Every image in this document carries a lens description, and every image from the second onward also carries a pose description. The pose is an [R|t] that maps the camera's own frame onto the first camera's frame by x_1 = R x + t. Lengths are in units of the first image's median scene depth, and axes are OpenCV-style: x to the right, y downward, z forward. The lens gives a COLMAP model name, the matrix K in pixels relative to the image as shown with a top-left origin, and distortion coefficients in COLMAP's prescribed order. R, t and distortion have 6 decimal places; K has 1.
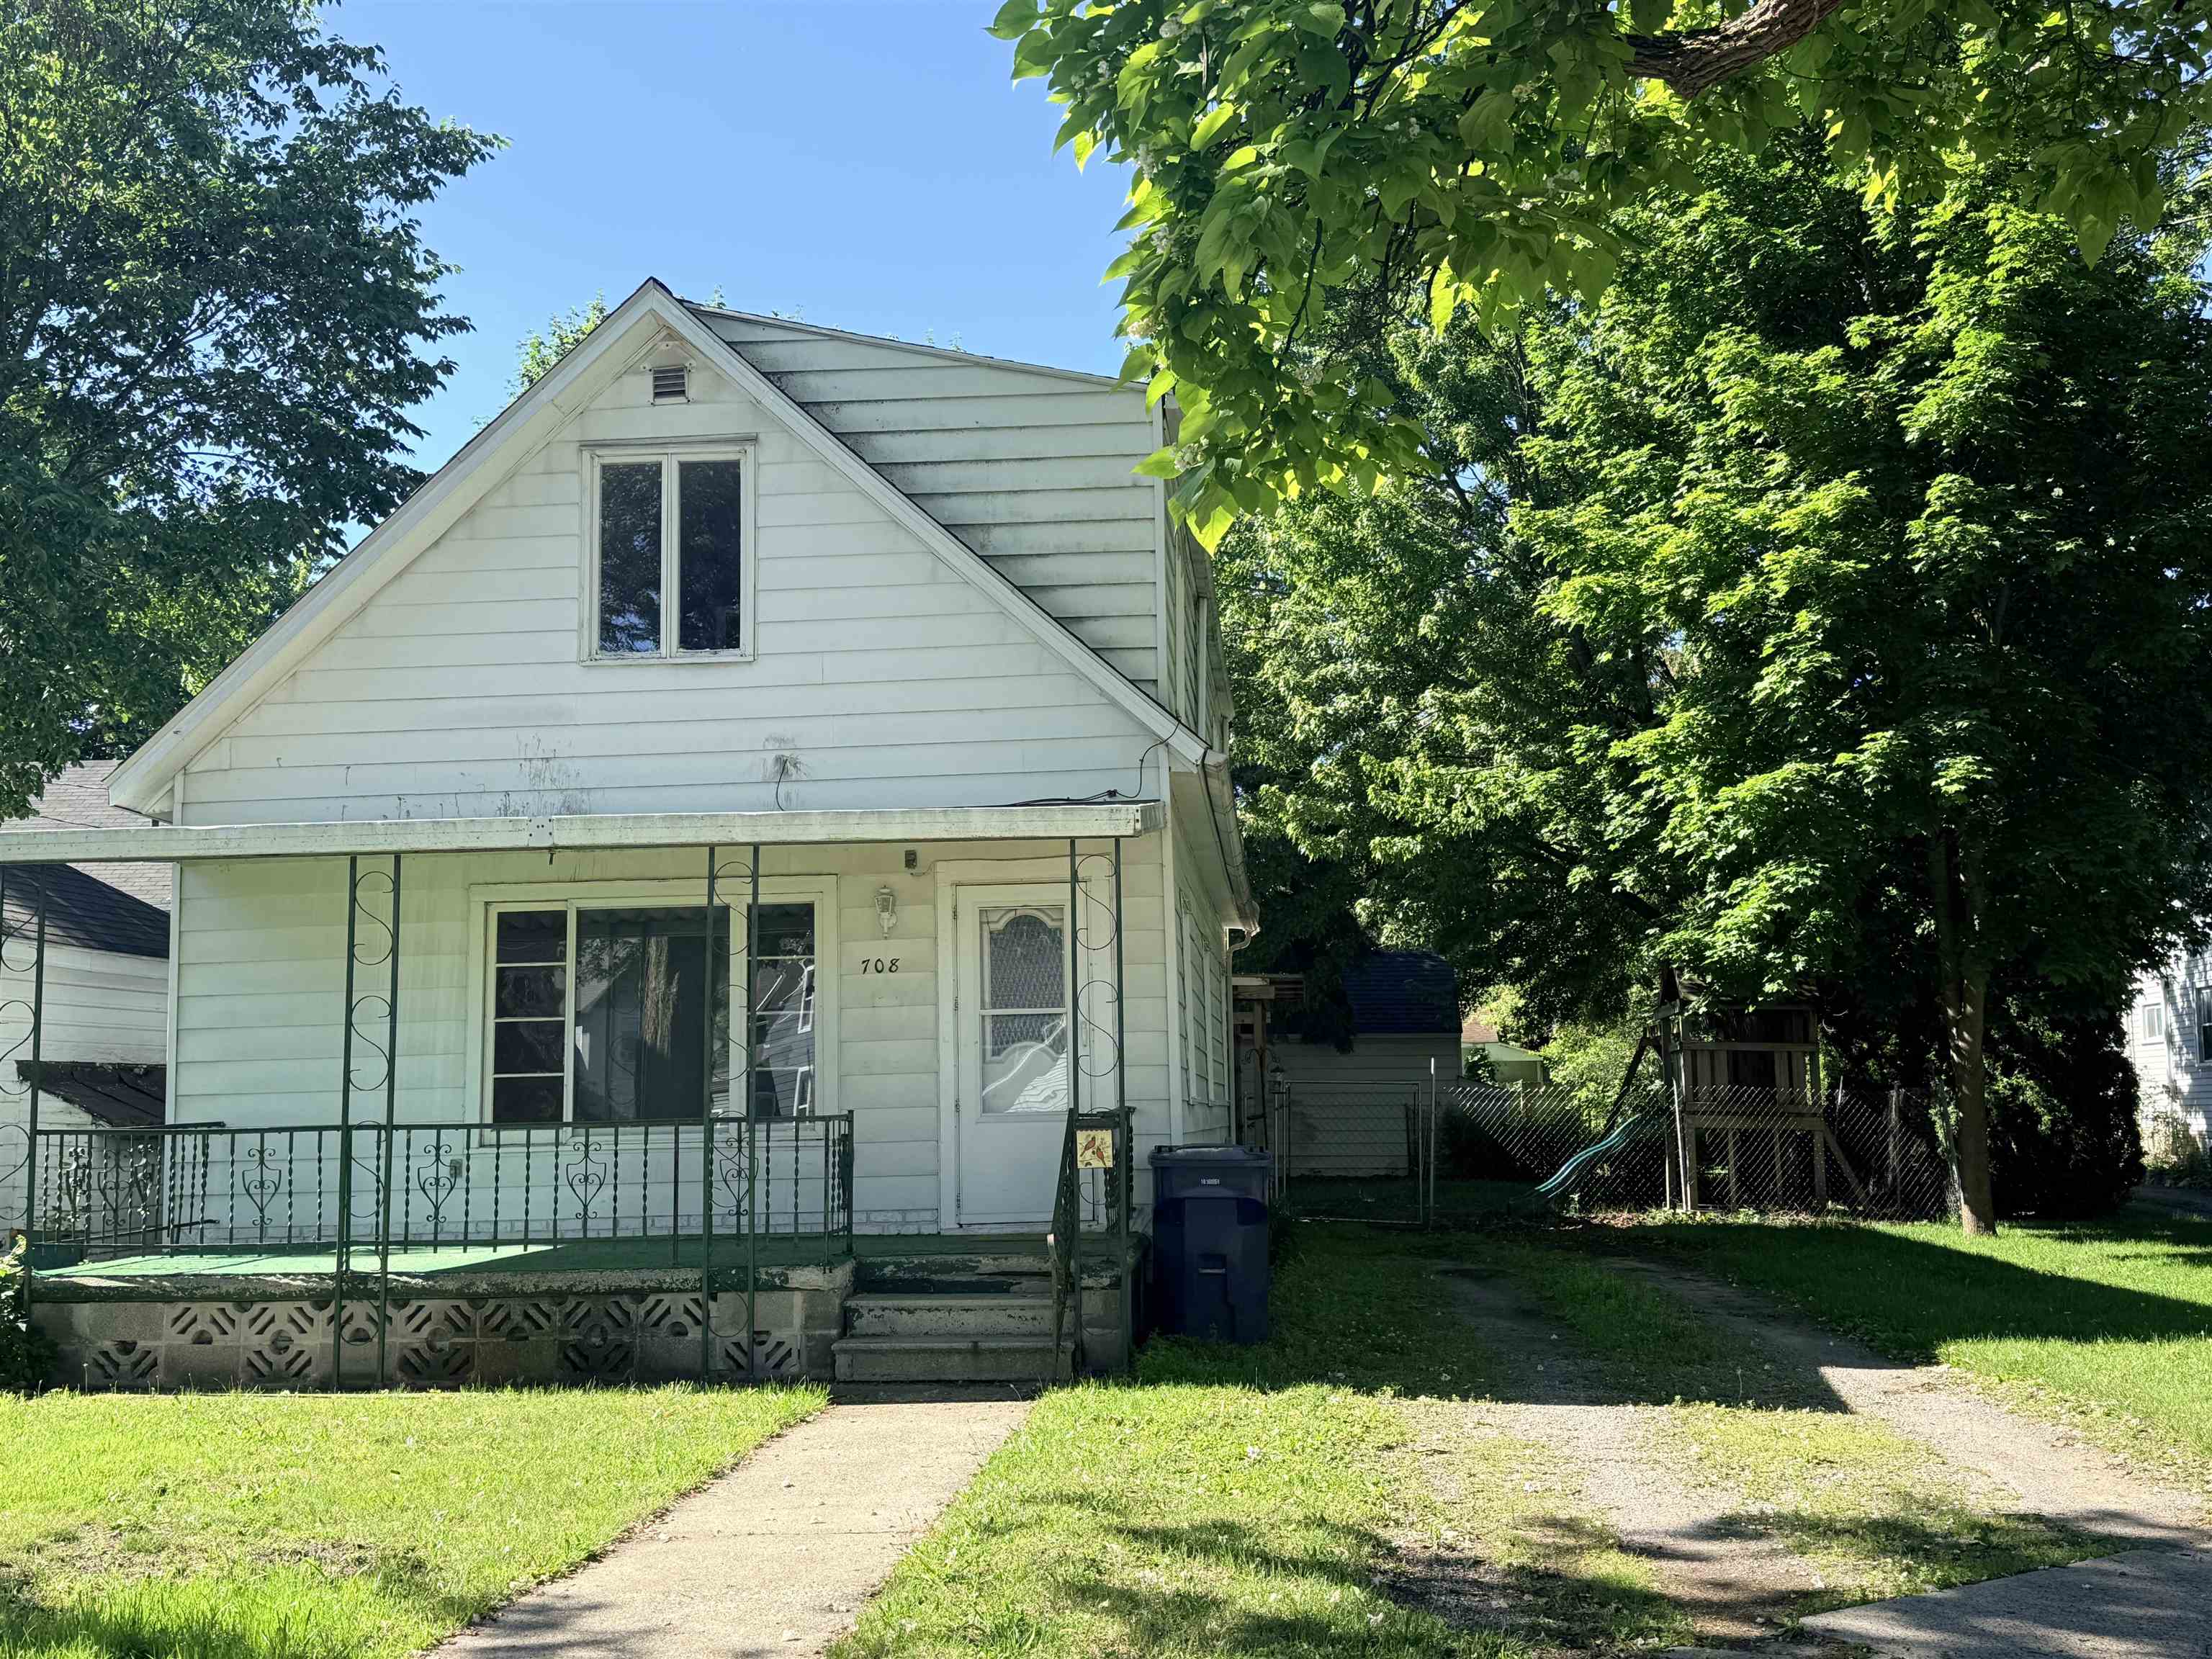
lens RADIAL K [[2164.5, 0, 1107.5], [0, 2164.5, 862.7], [0, 0, 1]] dist [0.168350, -0.311250]
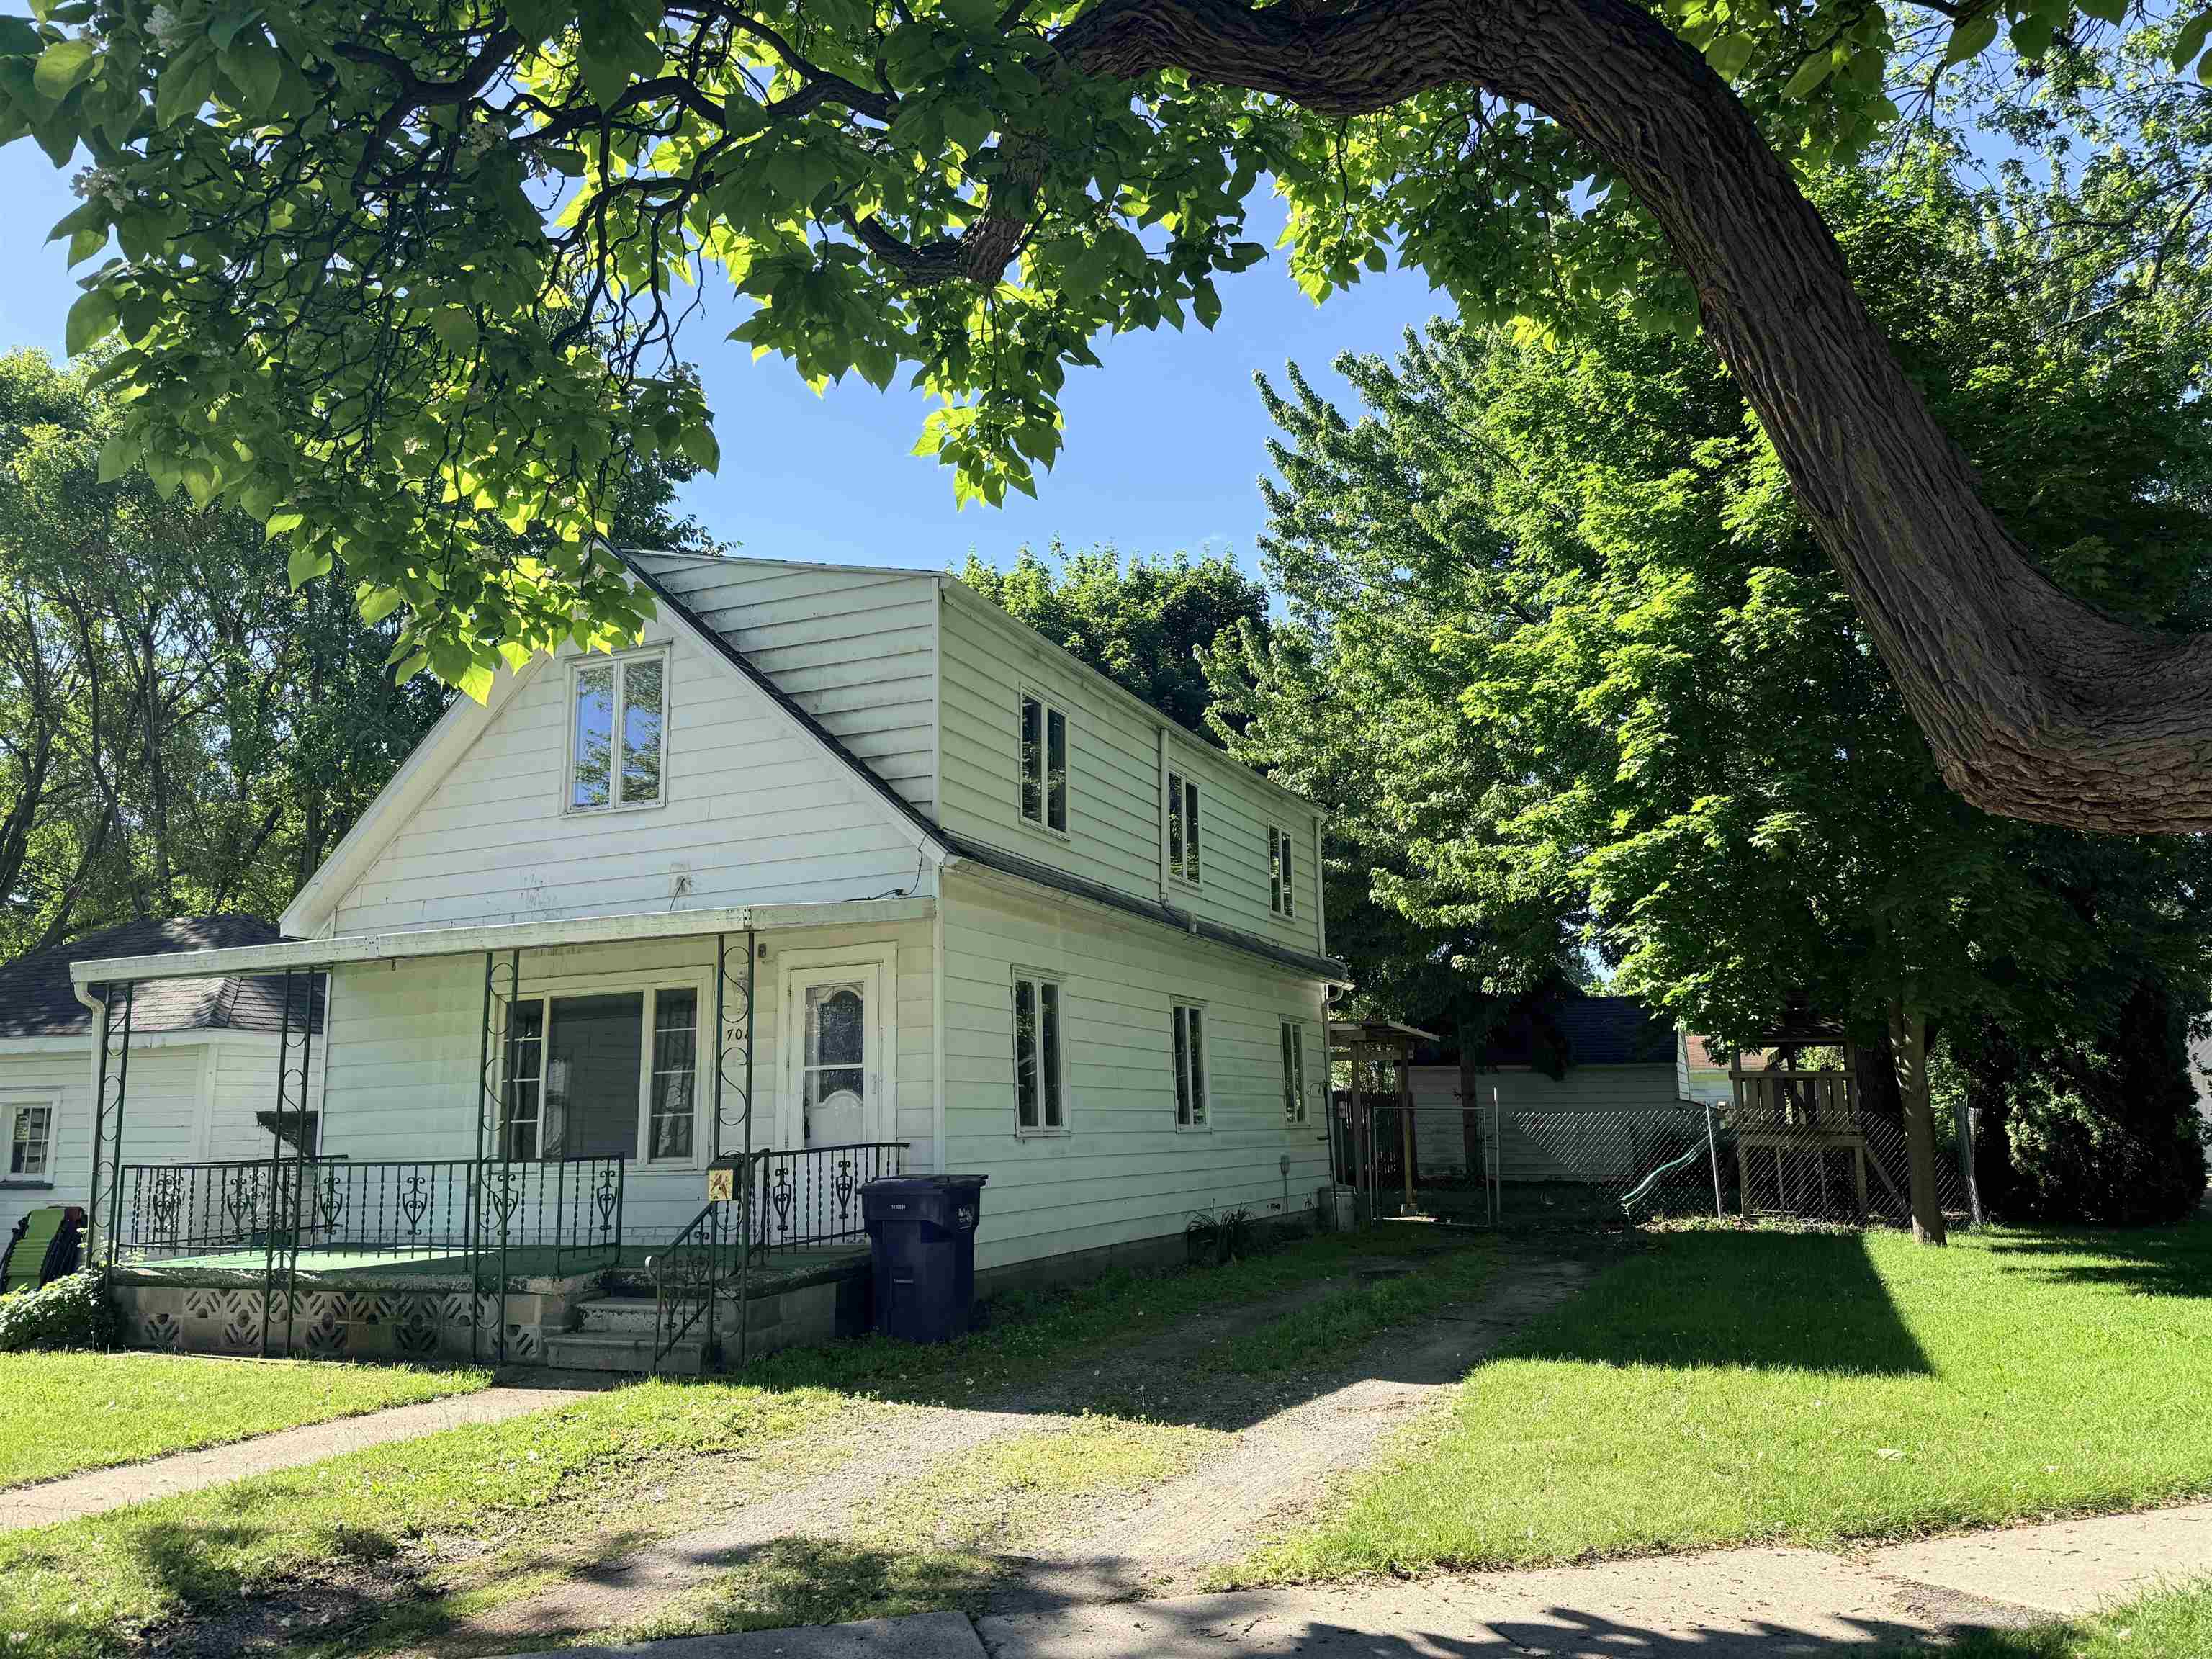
lens RADIAL K [[1599.1, 0, 1106.0], [0, 1599.1, 829.5], [0, 0, 1]] dist [0.048706, -0.066231]
pose [[0.948248, -0.063862, -0.311042, 0.402620], [0.043329, 0.996428, -0.072490, 0.004427], [0.314560, 0.055262, 0.947628, 0.152620]]
